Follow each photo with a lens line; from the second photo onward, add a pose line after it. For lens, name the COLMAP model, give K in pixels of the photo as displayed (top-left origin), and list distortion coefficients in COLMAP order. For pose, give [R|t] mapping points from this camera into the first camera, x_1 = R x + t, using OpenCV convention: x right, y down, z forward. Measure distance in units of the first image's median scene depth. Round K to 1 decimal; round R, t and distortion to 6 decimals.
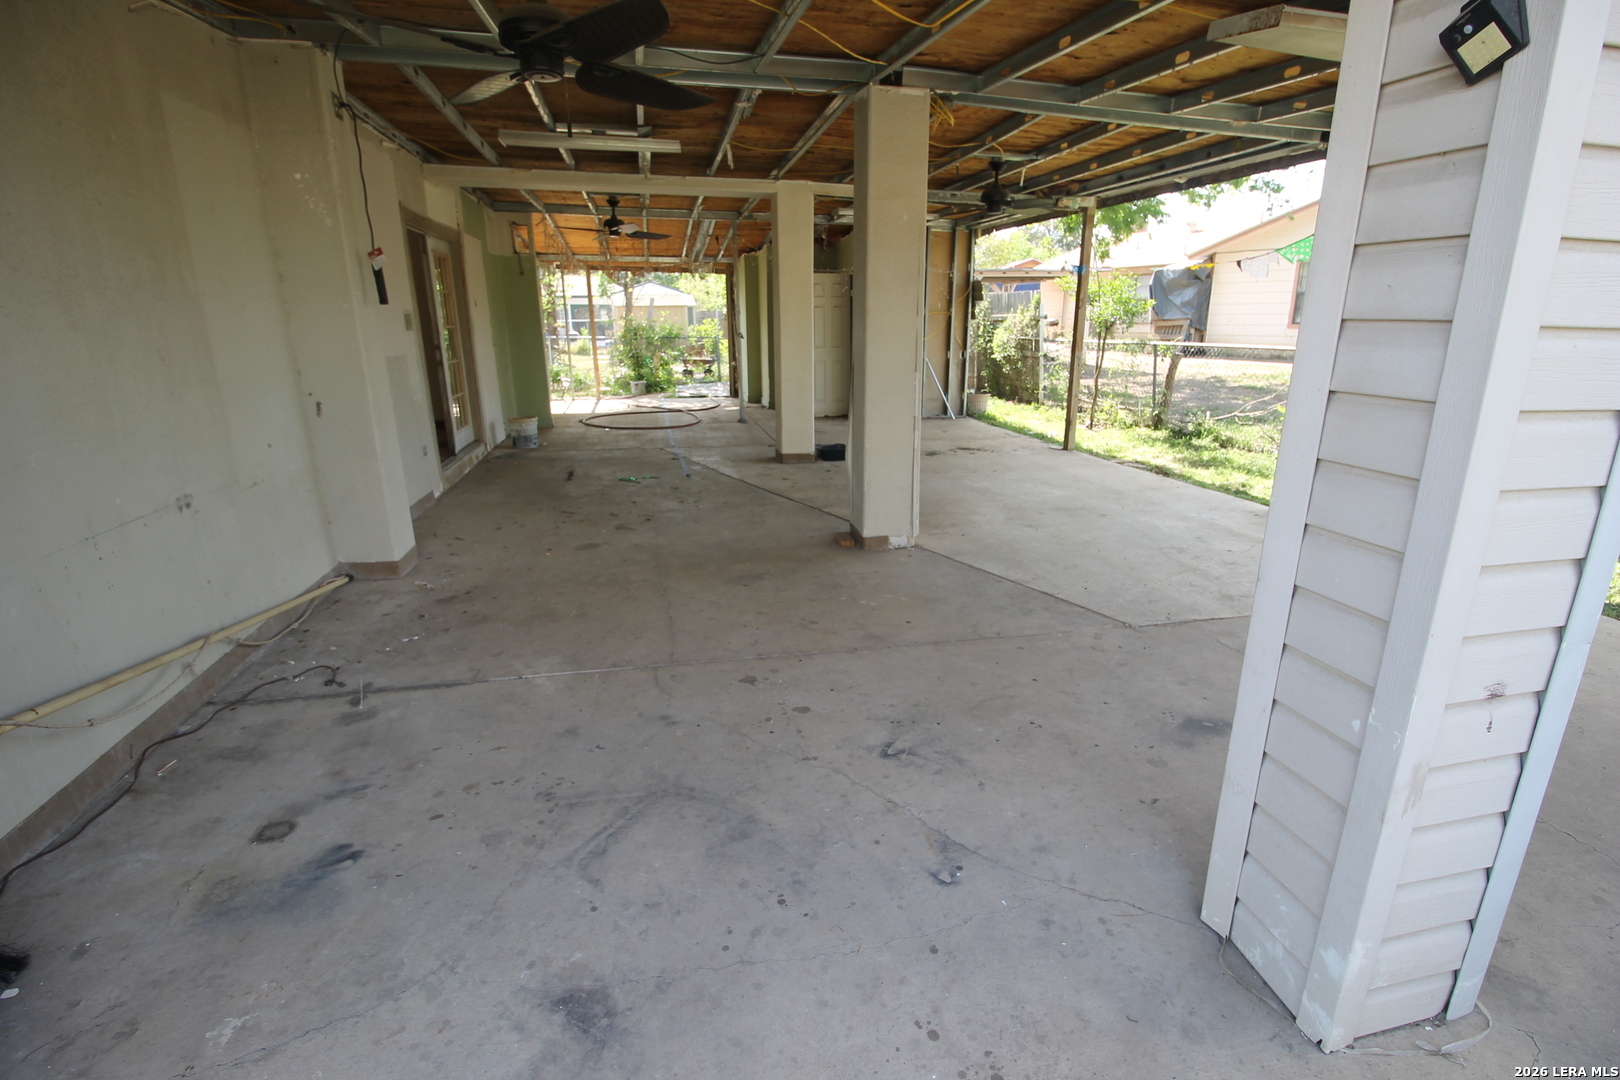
lens RADIAL K [[761.2, 0, 810.1], [0, 761.2, 538.1], [0, 0, 1]] dist [-0.007795, -0.008058]
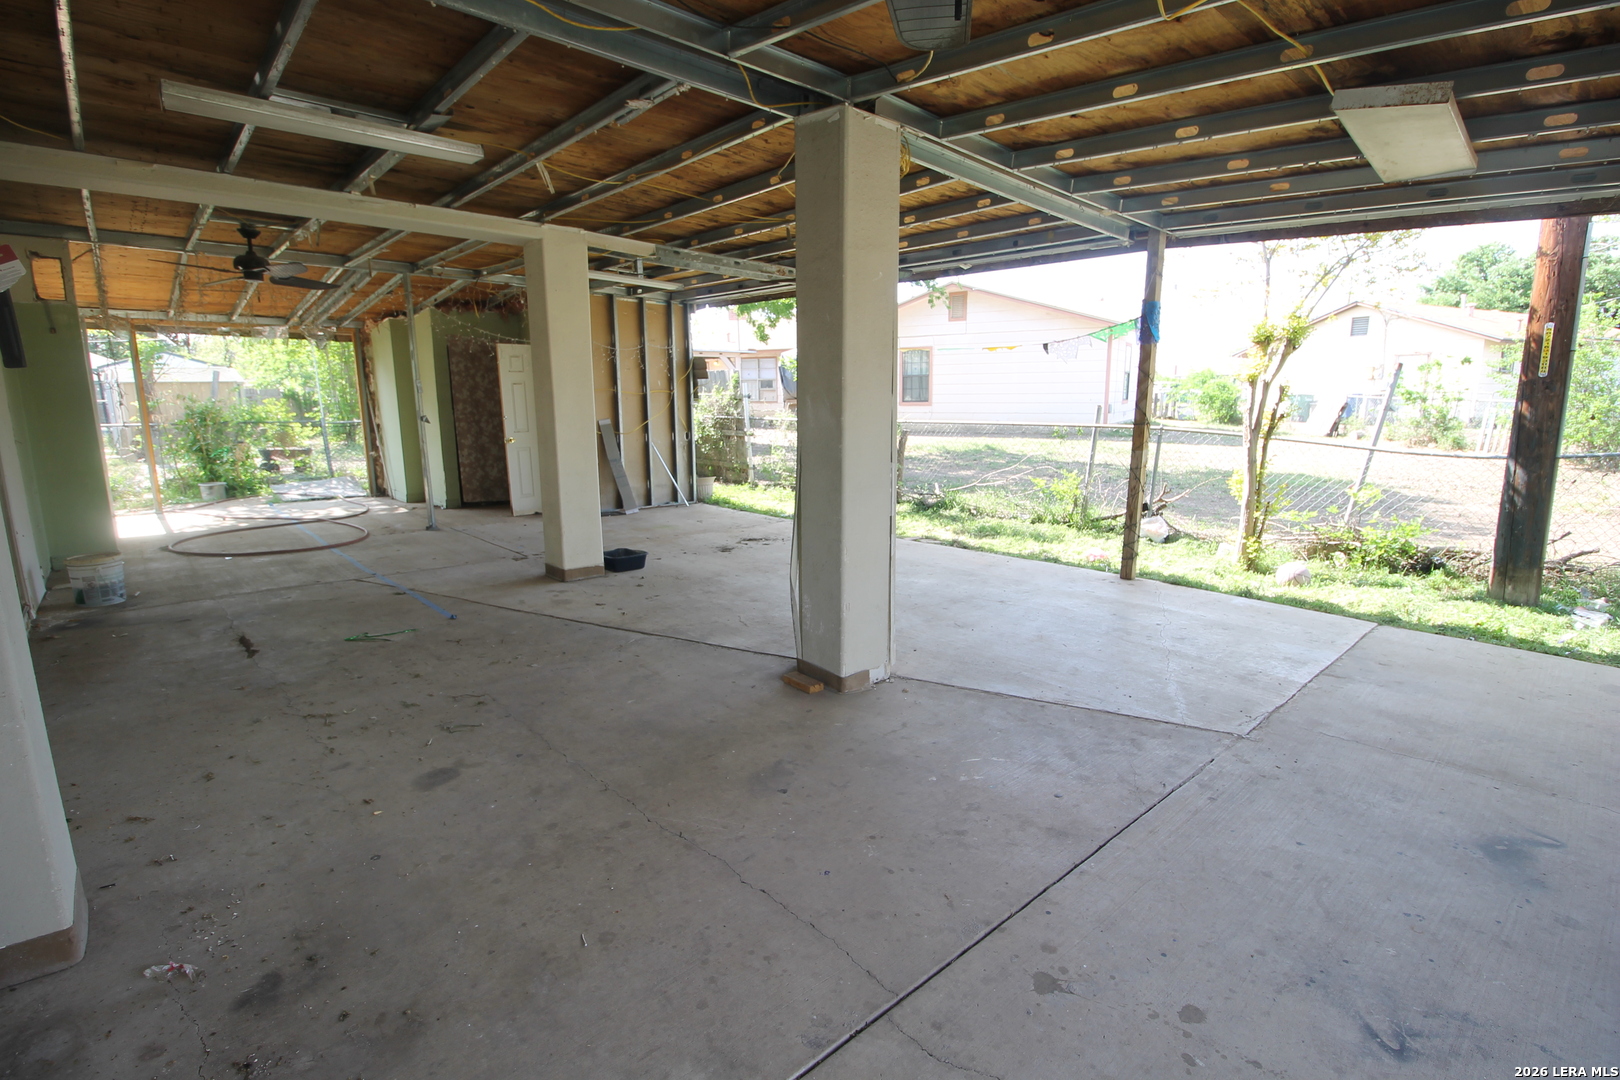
lens RADIAL K [[761.2, 0, 821.1], [0, 761.2, 543.1], [0, 0, 1]] dist [-0.007795, -0.008058]
pose [[0.859692, -0.094851, 0.501930, -0.306401], [0.140606, 0.988591, -0.054010, -0.092700], [-0.491081, 0.117006, 0.863220, 0.320196]]
